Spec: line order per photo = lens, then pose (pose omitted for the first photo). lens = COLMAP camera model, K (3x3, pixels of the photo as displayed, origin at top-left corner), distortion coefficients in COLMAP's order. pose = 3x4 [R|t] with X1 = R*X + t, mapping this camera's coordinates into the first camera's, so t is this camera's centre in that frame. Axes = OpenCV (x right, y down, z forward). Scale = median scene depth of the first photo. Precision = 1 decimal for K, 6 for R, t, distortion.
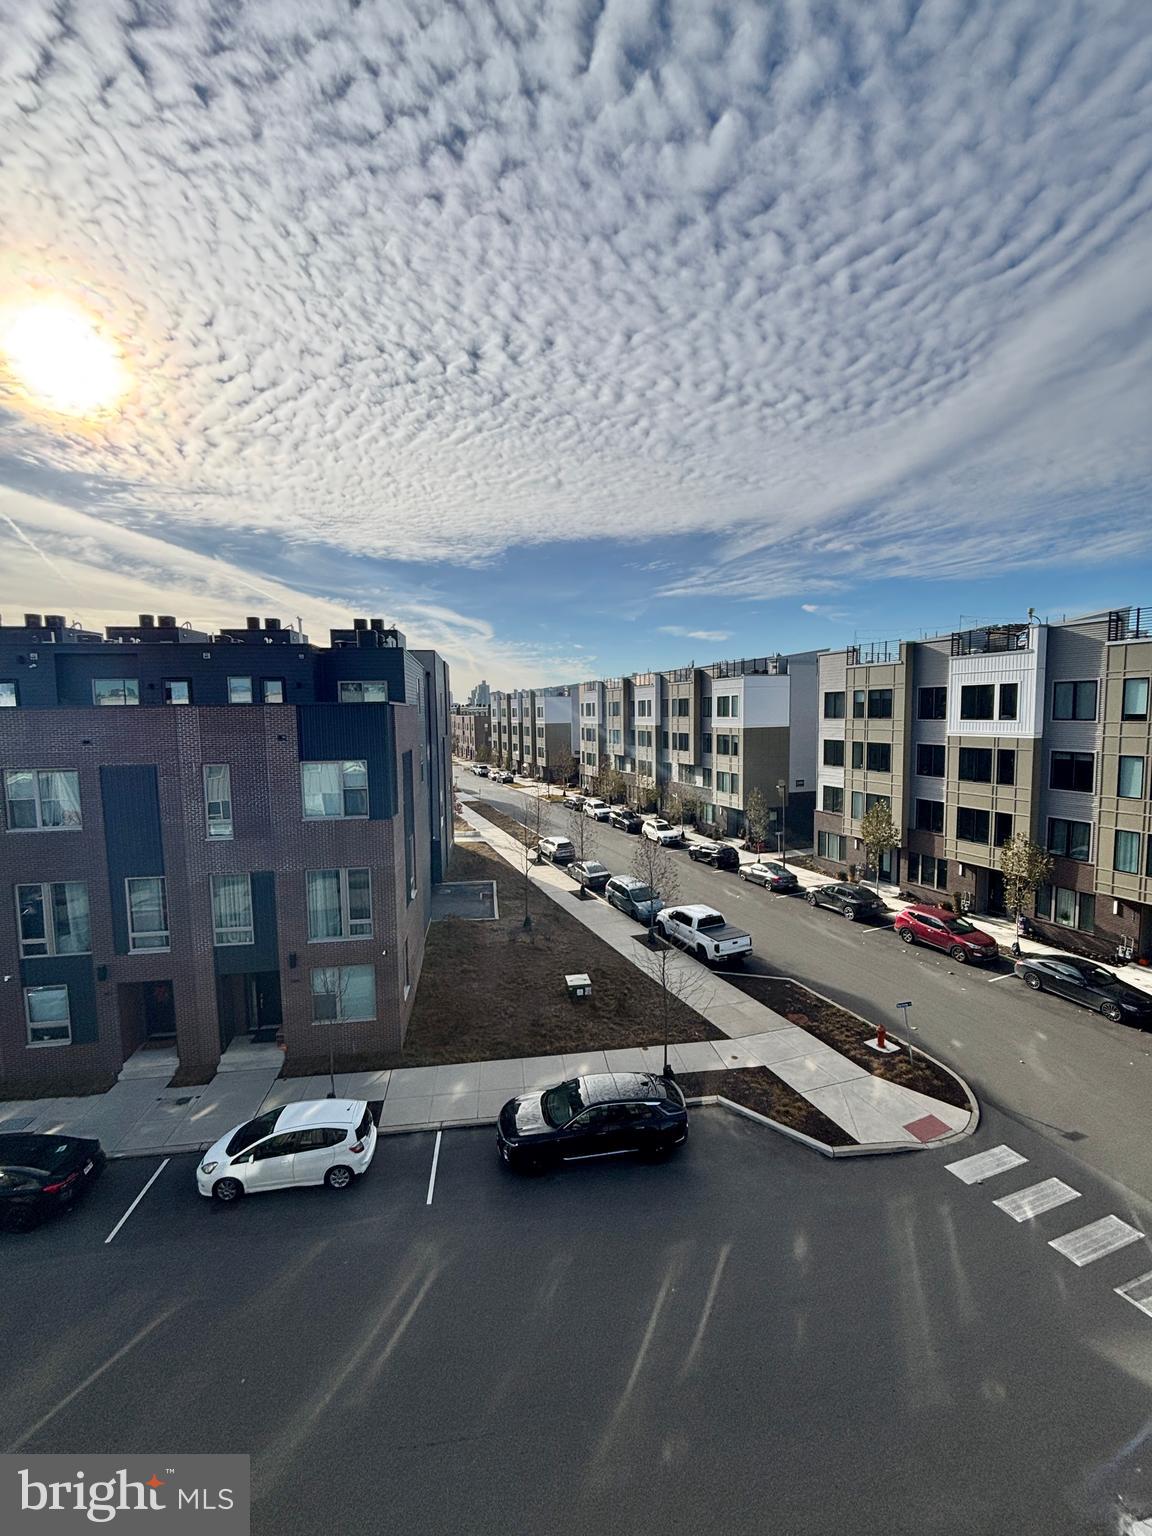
lens RADIAL K [[620.8, 0, 569.8], [0, 620.8, 758.2], [0, 0, 1]] dist [0.001832, -0.000358]
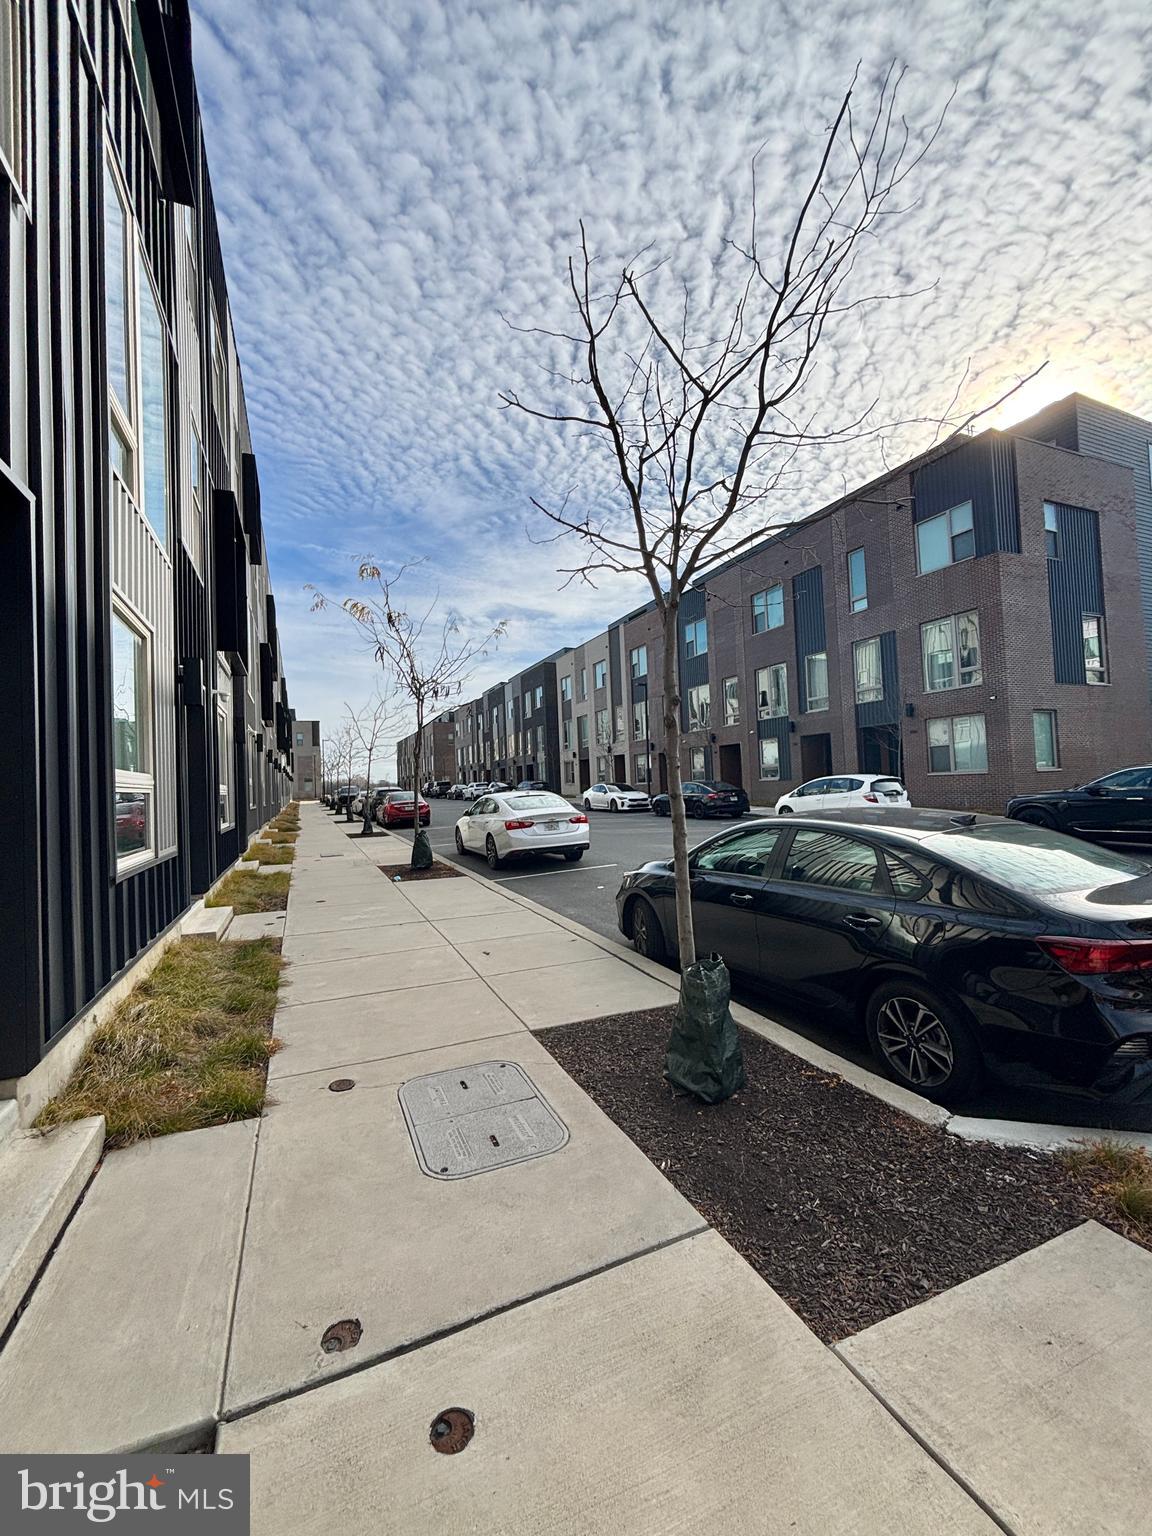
lens RADIAL K [[620.8, 0, 572.5], [0, 620.8, 762.5], [0, 0, 1]] dist [0.001832, -0.000358]
pose [[0.259928, -0.035426, -0.964978, 0.138825], [-0.044020, 0.997853, -0.048491, 0.156781], [0.964624, 0.055083, 0.257811, 0.053205]]
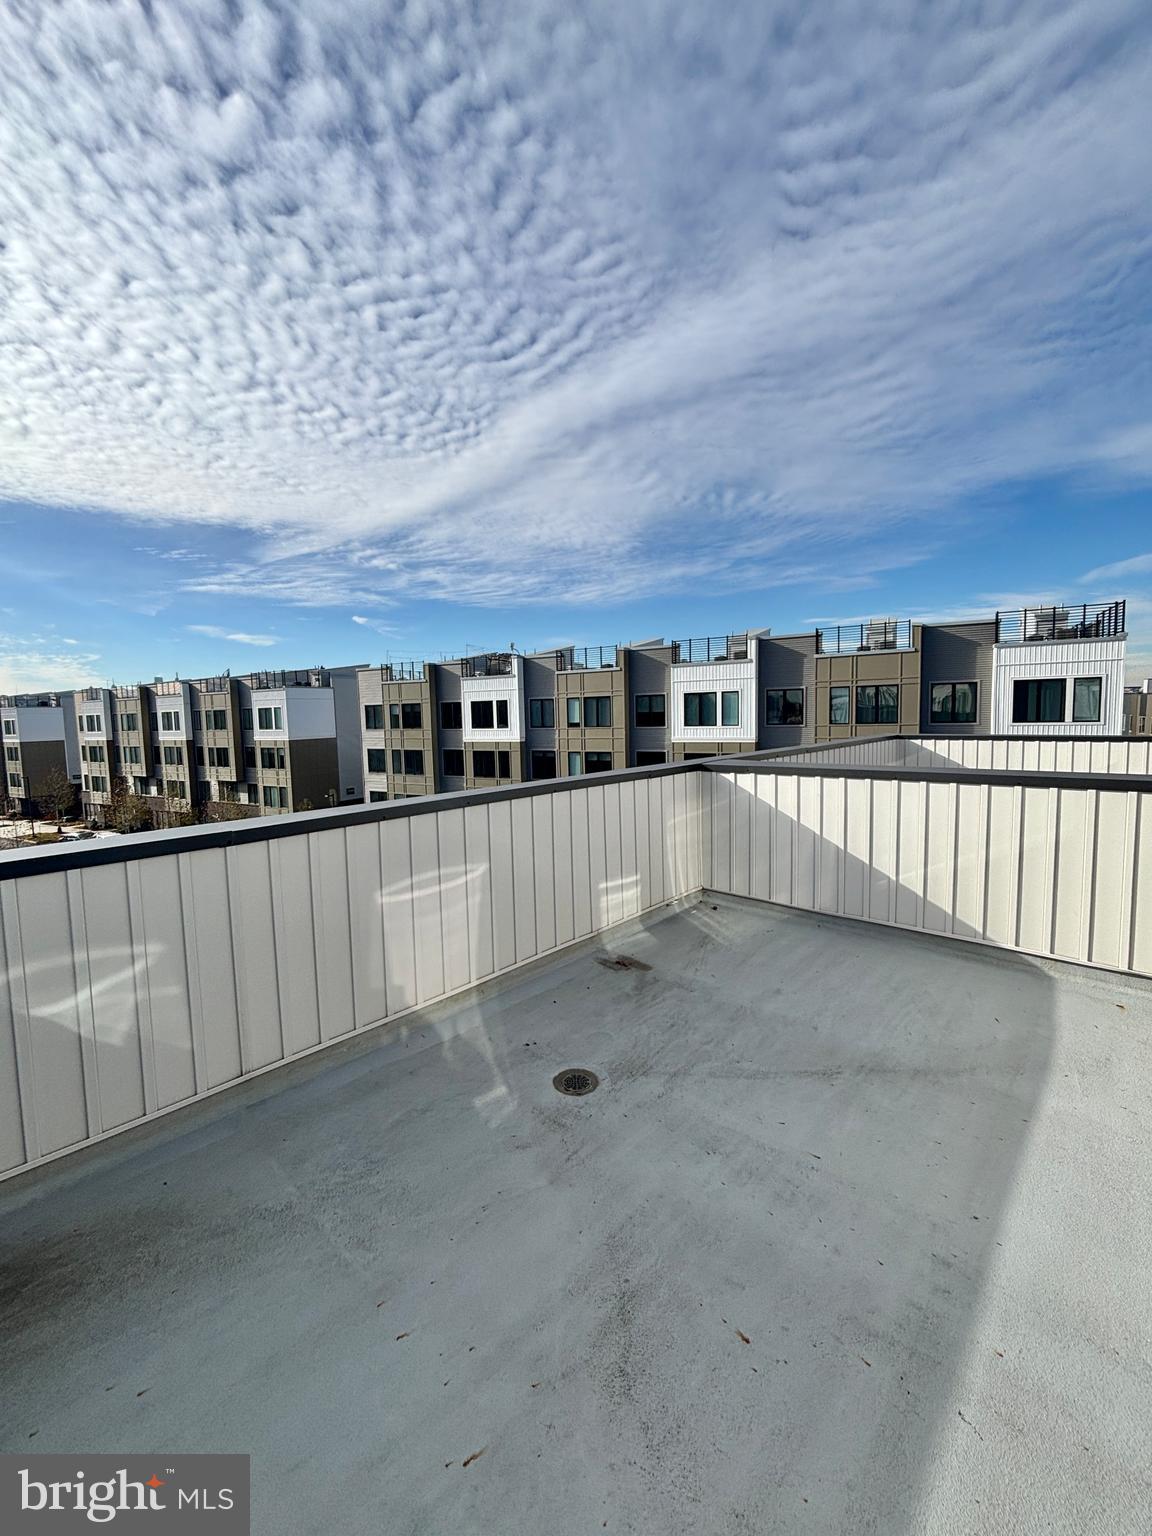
lens RADIAL K [[620.8, 0, 573.5], [0, 620.8, 752.2], [0, 0, 1]] dist [0.001832, -0.000358]
pose [[0.771535, -0.044343, 0.634640, -0.000454], [0.059899, 0.998200, -0.003075, 0.000328], [-0.633361, 0.040387, 0.772802, -0.040985]]
